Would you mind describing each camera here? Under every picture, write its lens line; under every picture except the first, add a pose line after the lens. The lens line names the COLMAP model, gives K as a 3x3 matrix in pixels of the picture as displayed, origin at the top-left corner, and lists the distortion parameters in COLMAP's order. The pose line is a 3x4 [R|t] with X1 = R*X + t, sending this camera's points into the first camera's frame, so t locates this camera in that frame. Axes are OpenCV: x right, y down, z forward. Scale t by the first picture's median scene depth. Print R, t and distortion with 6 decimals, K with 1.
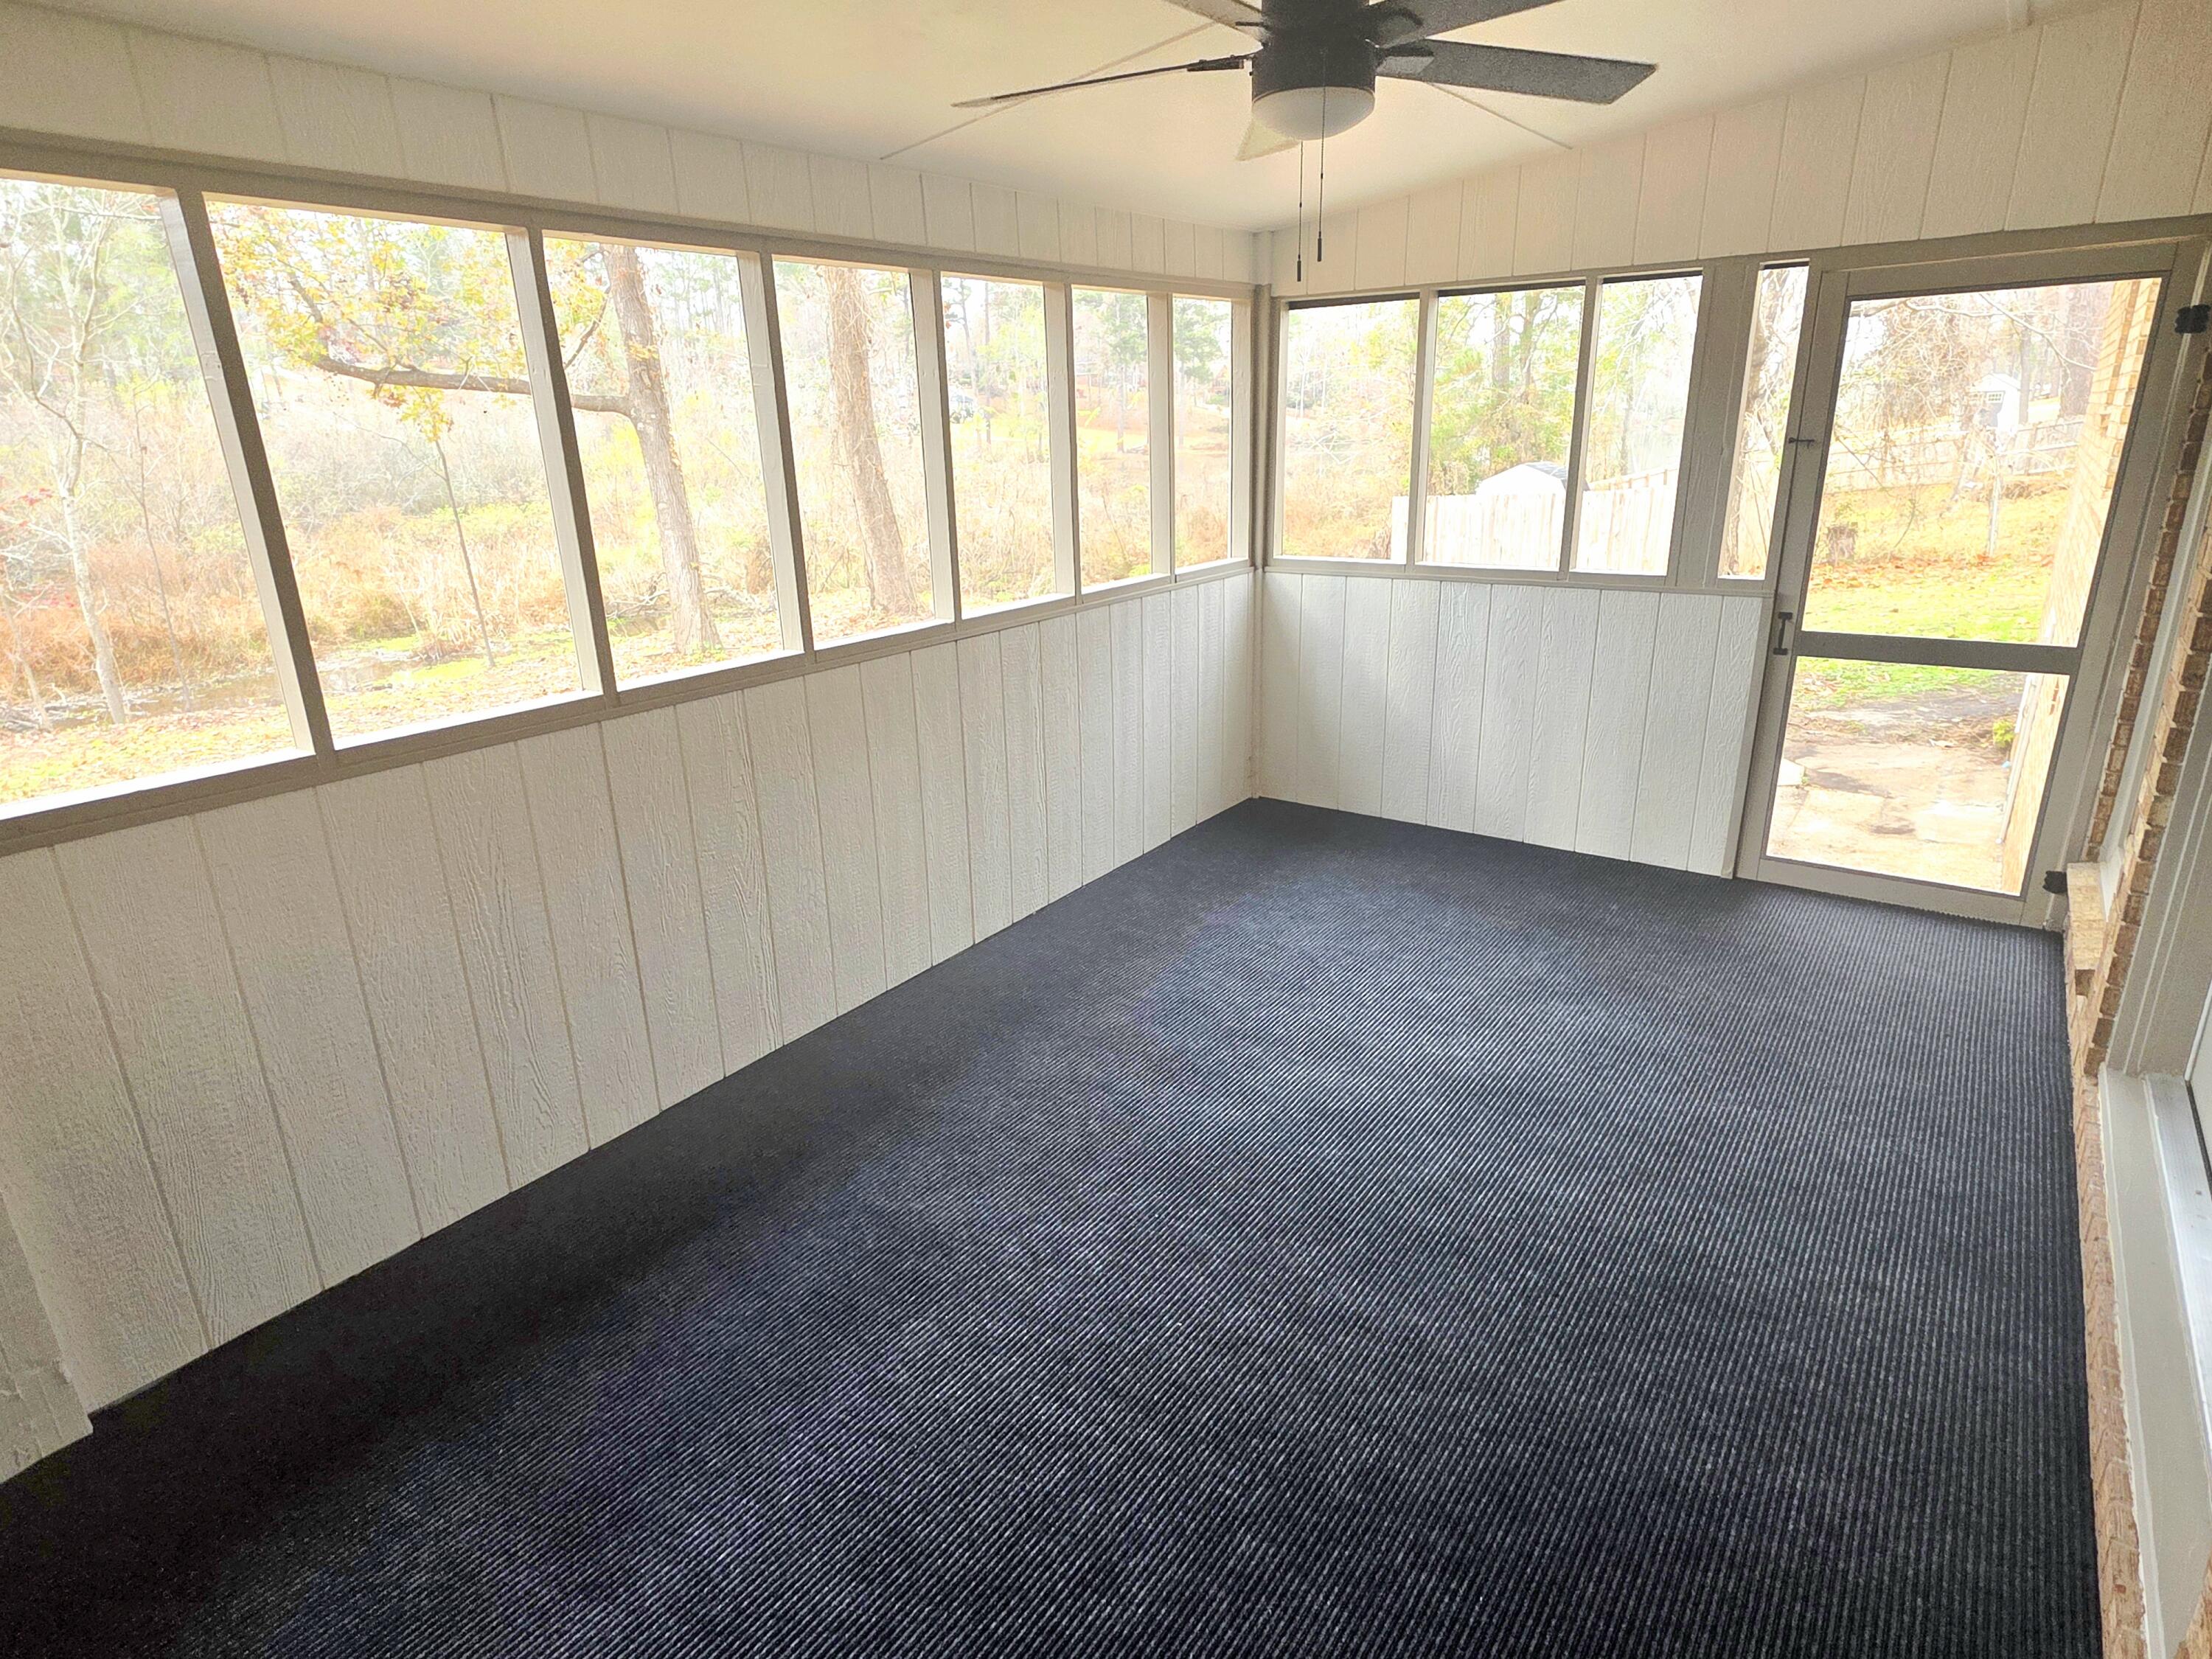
lens RADIAL K [[1184.9, 0, 1106.0], [0, 1184.9, 829.5], [0, 0, 1]] dist [0.000477, 0.000241]
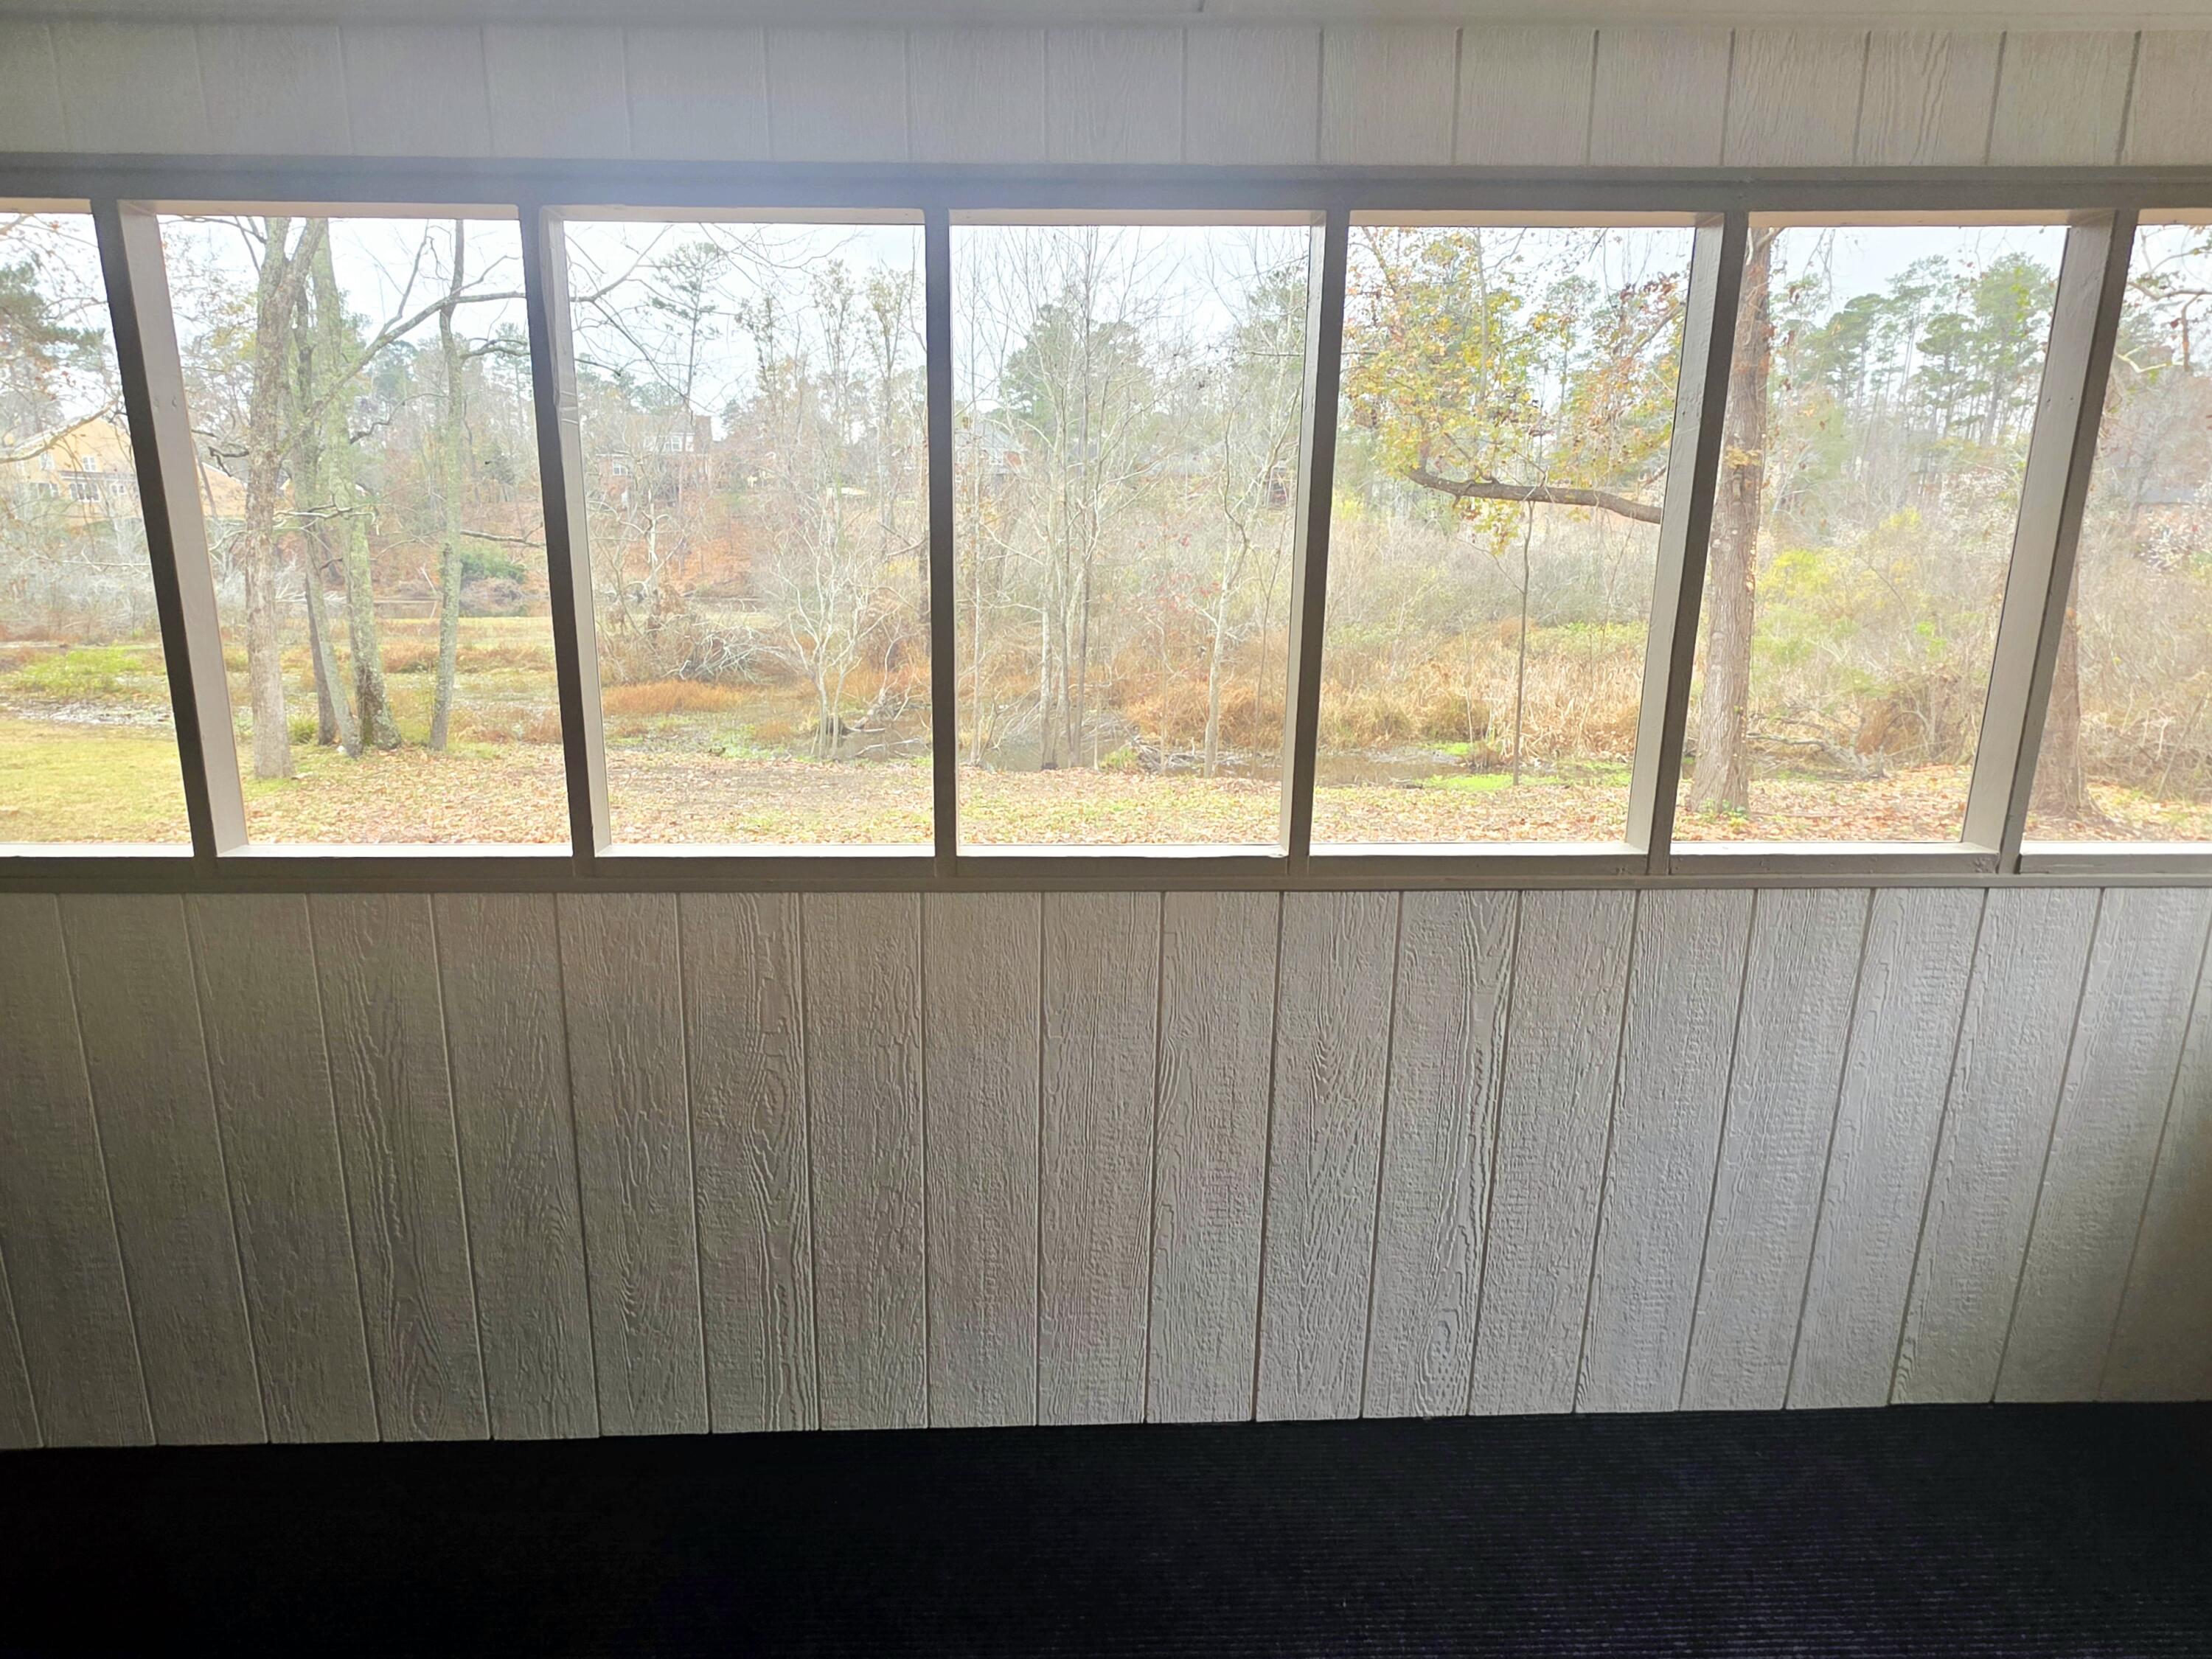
lens RADIAL K [[1238.1, 0, 1105.0], [0, 1238.1, 855.6], [0, 0, 1]] dist [0.002027, -0.000205]
pose [[0.612666, 0.214309, -0.760732, 0.068486], [-0.278454, 0.959347, 0.046005, -0.048722], [0.739665, 0.183643, 0.647434, 0.156019]]
